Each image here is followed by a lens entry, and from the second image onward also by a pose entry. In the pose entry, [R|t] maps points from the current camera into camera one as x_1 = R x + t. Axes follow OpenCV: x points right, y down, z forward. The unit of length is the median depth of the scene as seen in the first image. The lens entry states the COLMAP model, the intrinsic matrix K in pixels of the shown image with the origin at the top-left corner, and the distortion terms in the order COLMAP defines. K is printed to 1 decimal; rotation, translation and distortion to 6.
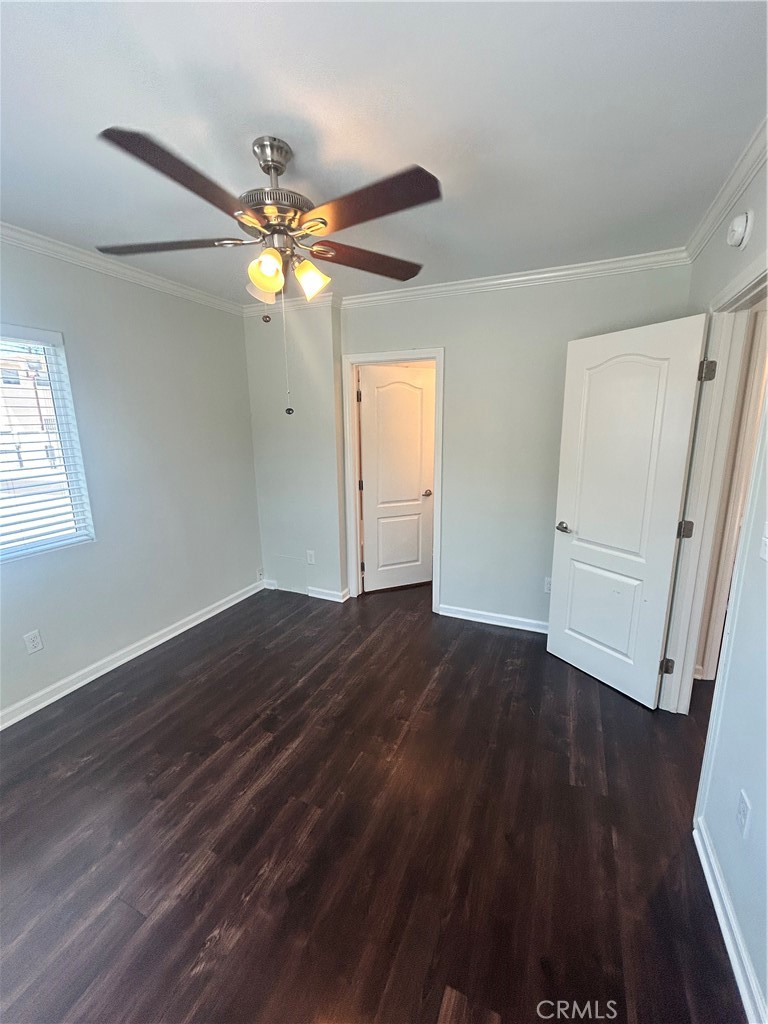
lens RADIAL K [[416.1, 0, 386.5], [0, 416.1, 509.5], [0, 0, 1]] dist [-0.000110, -0.000077]
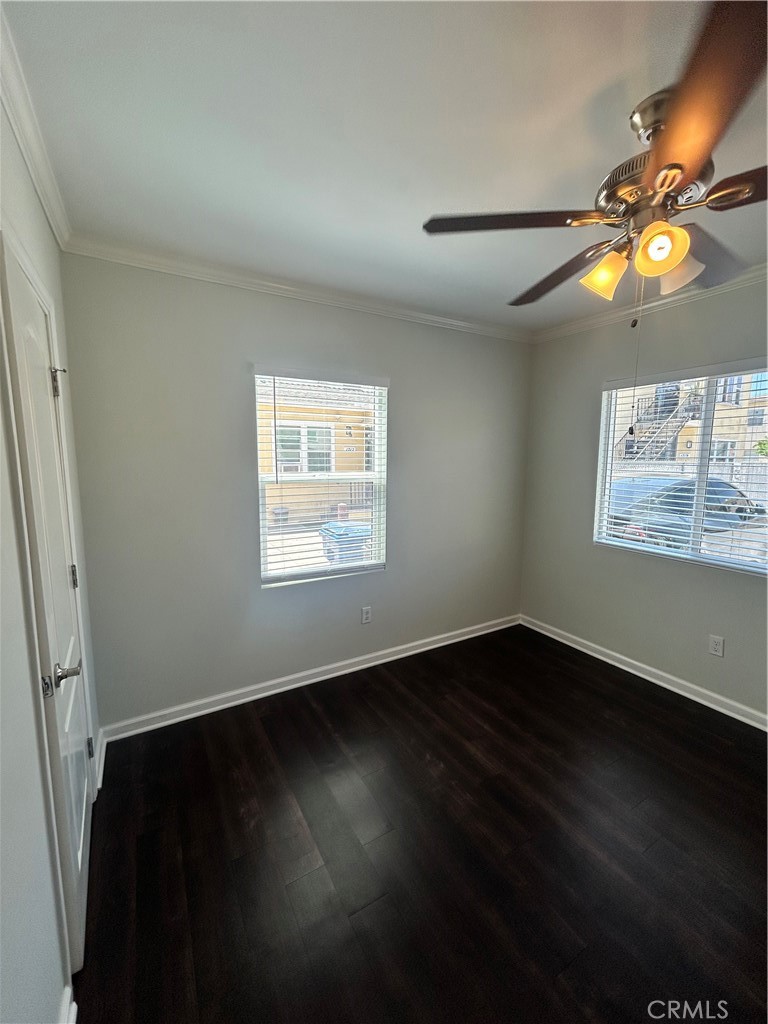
lens RADIAL K [[415.9, 0, 387.0], [0, 415.9, 511.2], [0, 0, 1]] dist [0.001656, 0.000328]
pose [[-0.582232, 0.116799, -0.804589, 0.448816], [-0.166697, 0.951453, 0.258747, -0.144460], [0.795750, 0.284774, -0.534496, 0.721136]]
